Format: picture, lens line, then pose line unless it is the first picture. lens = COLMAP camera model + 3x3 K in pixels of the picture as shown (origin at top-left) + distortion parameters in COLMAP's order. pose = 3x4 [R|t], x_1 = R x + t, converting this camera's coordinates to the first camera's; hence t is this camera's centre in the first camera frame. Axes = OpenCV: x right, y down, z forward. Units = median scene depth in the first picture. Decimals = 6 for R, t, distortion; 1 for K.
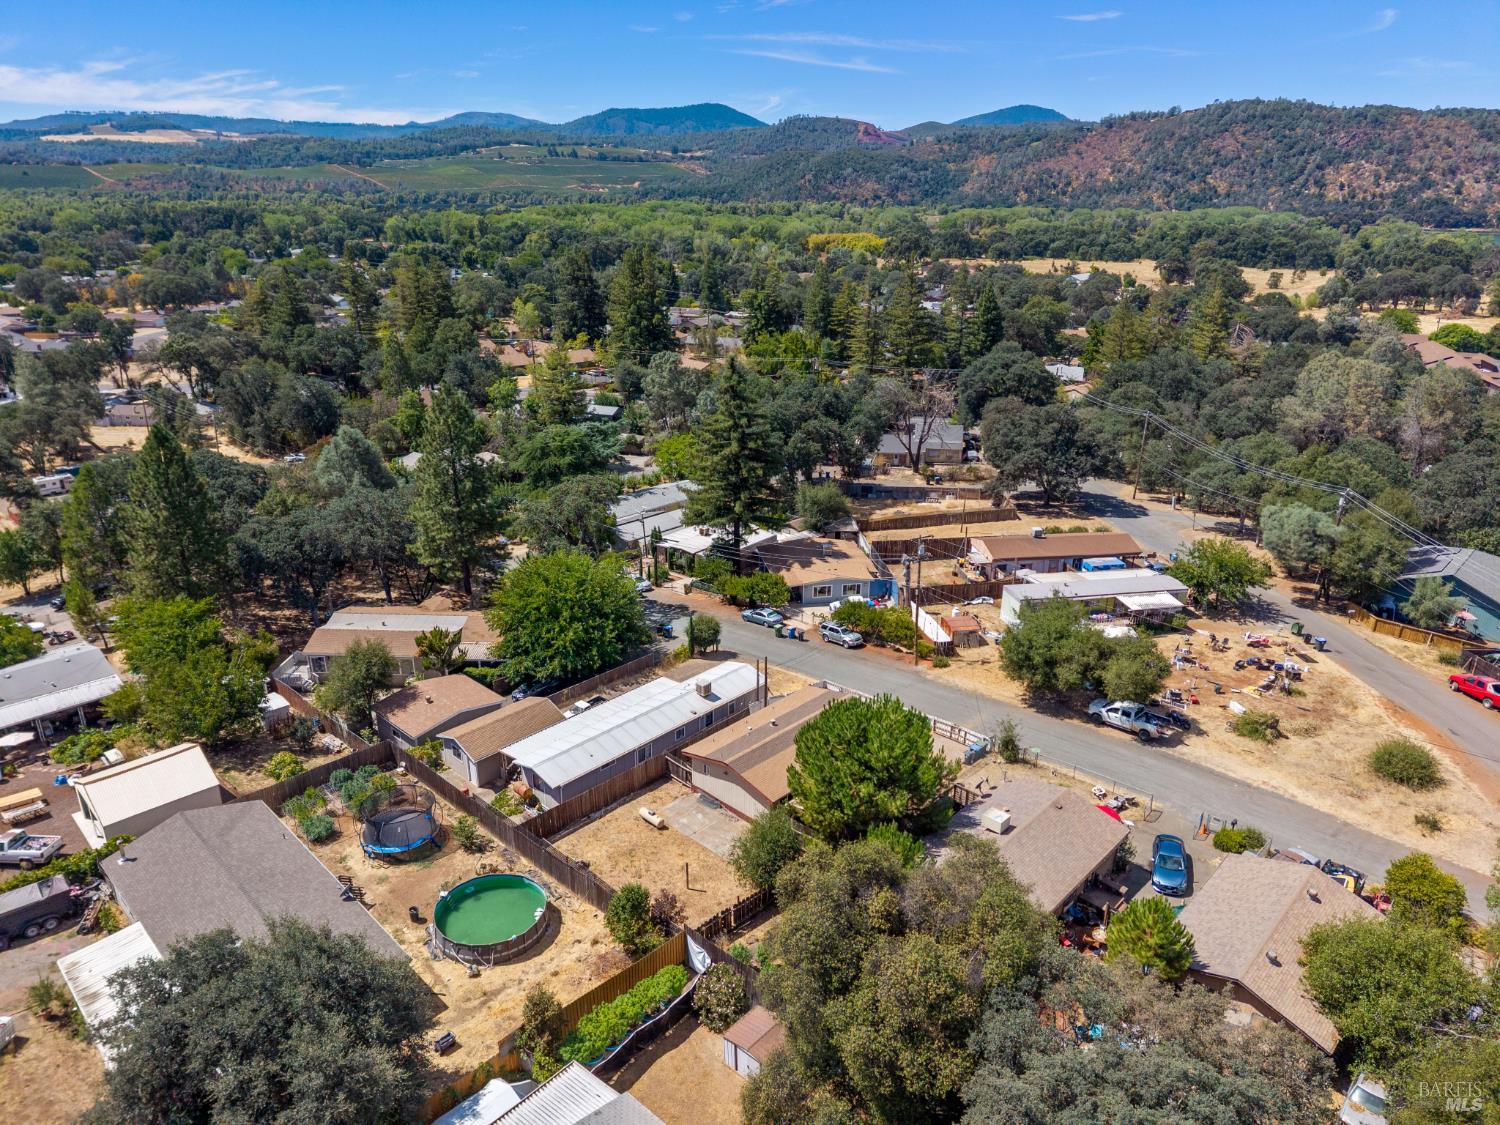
lens RADIAL K [[1000.9, 0, 742.3], [0, 1000.9, 563.6], [0, 0, 1]] dist [0.024597, -0.020414]
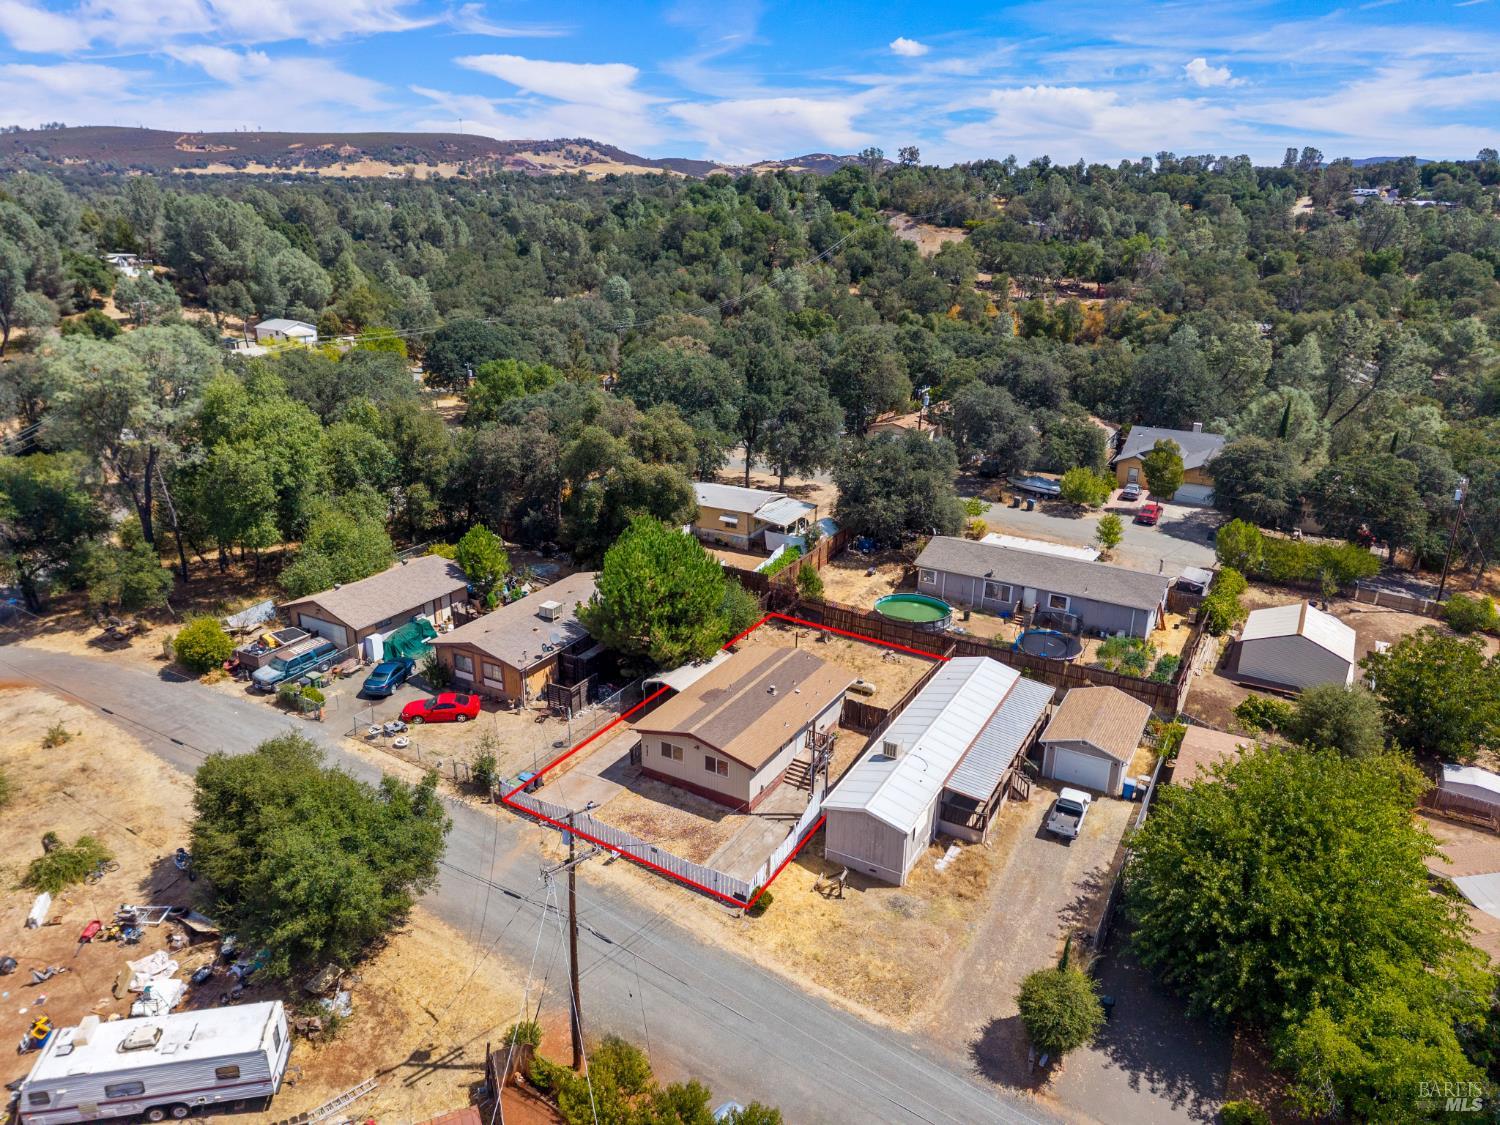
lens RADIAL K [[1013.2, 0, 756.5], [0, 1013.2, 514.0], [0, 0, 1]] dist [0.005859, -0.003309]
pose [[-0.969402, 0.058355, -0.238443, 0.115451], [-0.099645, 0.794167, 0.599475, -0.228751], [0.224346, 0.604892, -0.764052, 0.742086]]
